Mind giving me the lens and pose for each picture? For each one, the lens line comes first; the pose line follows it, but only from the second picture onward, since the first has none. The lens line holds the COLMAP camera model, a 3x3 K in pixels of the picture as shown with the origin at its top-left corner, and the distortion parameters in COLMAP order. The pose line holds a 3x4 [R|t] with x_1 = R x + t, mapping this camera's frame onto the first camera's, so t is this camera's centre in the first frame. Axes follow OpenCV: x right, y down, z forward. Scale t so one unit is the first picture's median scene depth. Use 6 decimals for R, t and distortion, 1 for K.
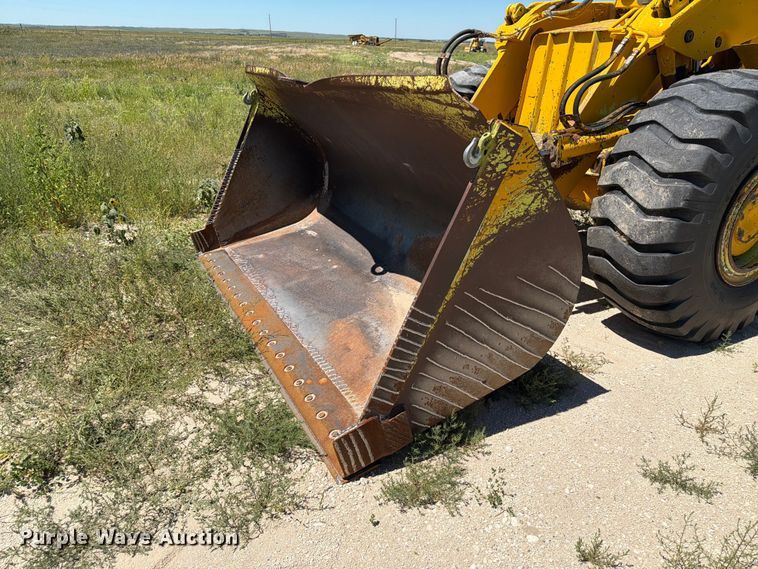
lens RADIAL K [[537.2, 0, 383.0], [0, 537.2, 293.1], [0, 0, 1]] dist [0.039123, -0.069679]
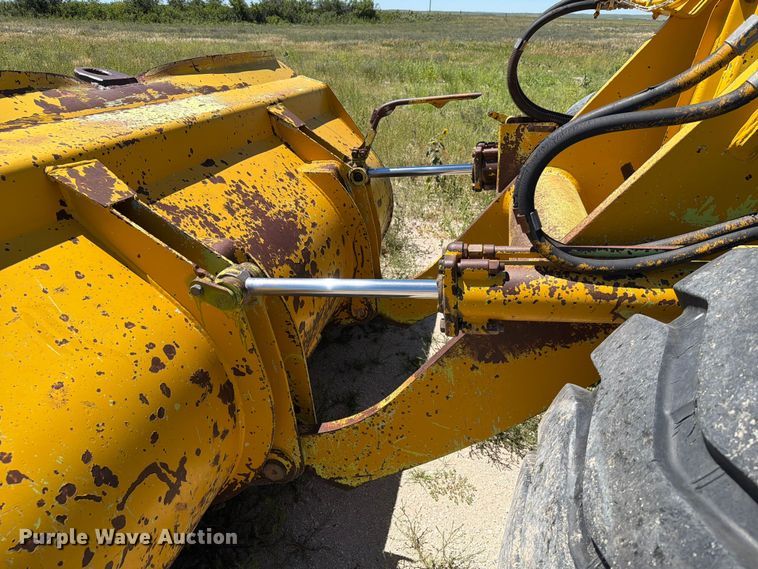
lens RADIAL K [[535.6, 0, 379.0], [0, 535.6, 284.5], [0, 0, 1]] dist [0.064830, -0.075839]
pose [[0.754709, 0.285189, -0.590831, 0.492618], [-0.280388, 0.954396, 0.102520, -0.287179], [0.593125, 0.088289, 0.800255, 0.641167]]
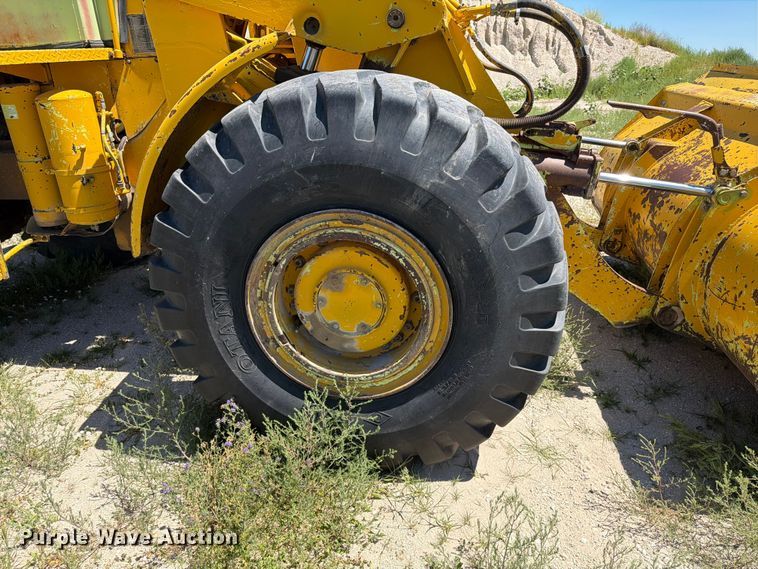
lens RADIAL K [[540.7, 0, 379.0], [0, 540.7, 284.5], [0, 0, 1]] dist [0.007910, -0.011719]
pose [[-0.810478, -0.239139, 0.534732, -0.085172], [0.225726, 0.714869, 0.661824, -0.848464], [-0.540531, 0.657096, -0.525406, 1.945221]]
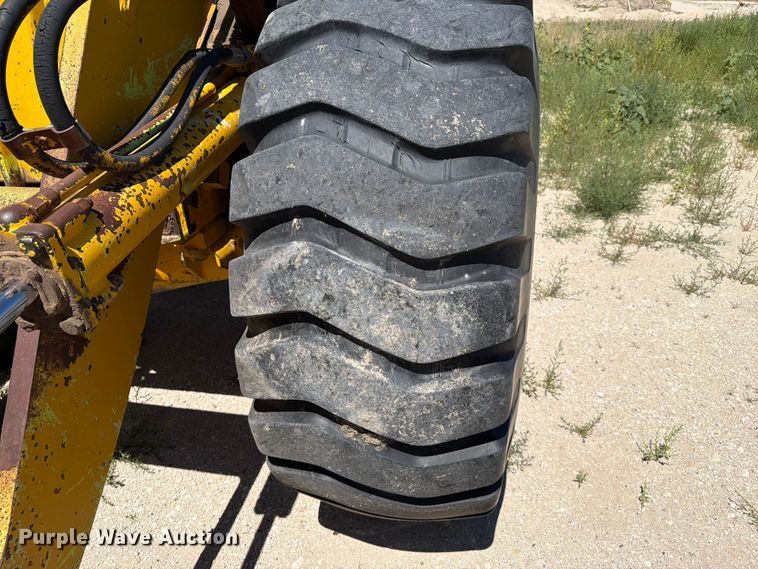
lens RADIAL K [[535.6, 0, 379.0], [0, 535.6, 284.5], [0, 0, 1]] dist [0.064830, -0.075839]
pose [[0.628480, -0.412590, 0.659380, 0.237621], [0.349958, 0.907065, 0.234015, -0.260447], [-0.694653, 0.083682, 0.714461, 0.684830]]
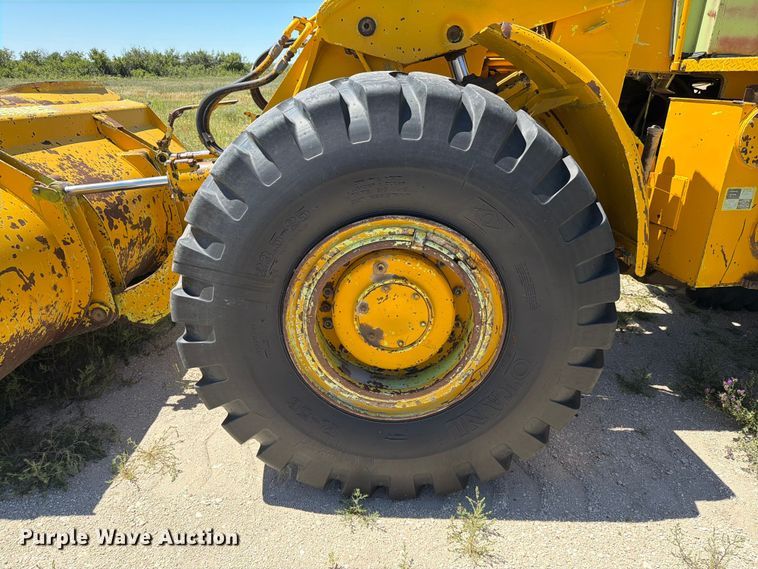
lens RADIAL K [[540.7, 0, 379.0], [0, 540.7, 284.5], [0, 0, 1]] dist [0.007910, -0.011719]
pose [[0.877151, 0.163243, -0.451617, 0.923058], [-0.193076, 0.980971, -0.020417, -0.153453], [0.439691, 0.105105, 0.891978, 0.440766]]
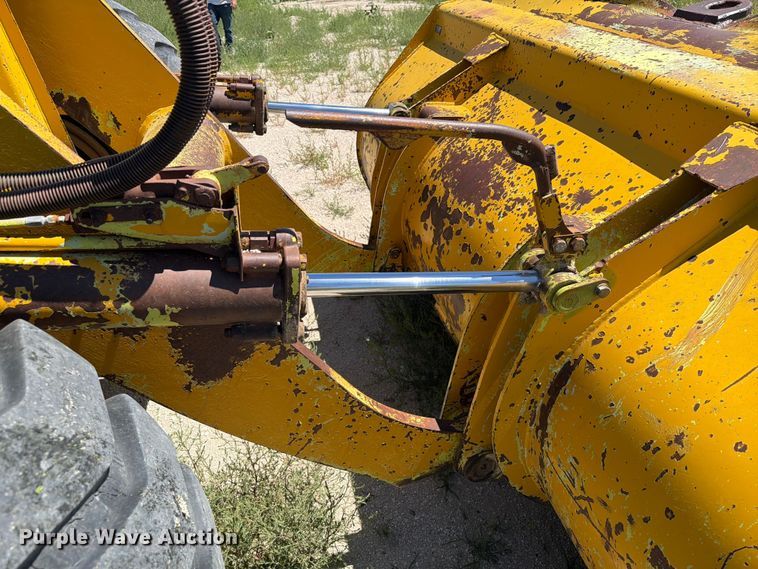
lens RADIAL K [[535.6, 0, 379.0], [0, 535.6, 284.5], [0, 0, 1]] dist [0.064830, -0.075839]
pose [[-0.963685, -0.158167, 0.215163, -0.004428], [0.090322, 0.565183, 0.820006, -0.648842], [-0.251304, 0.809661, -0.530372, 1.454561]]
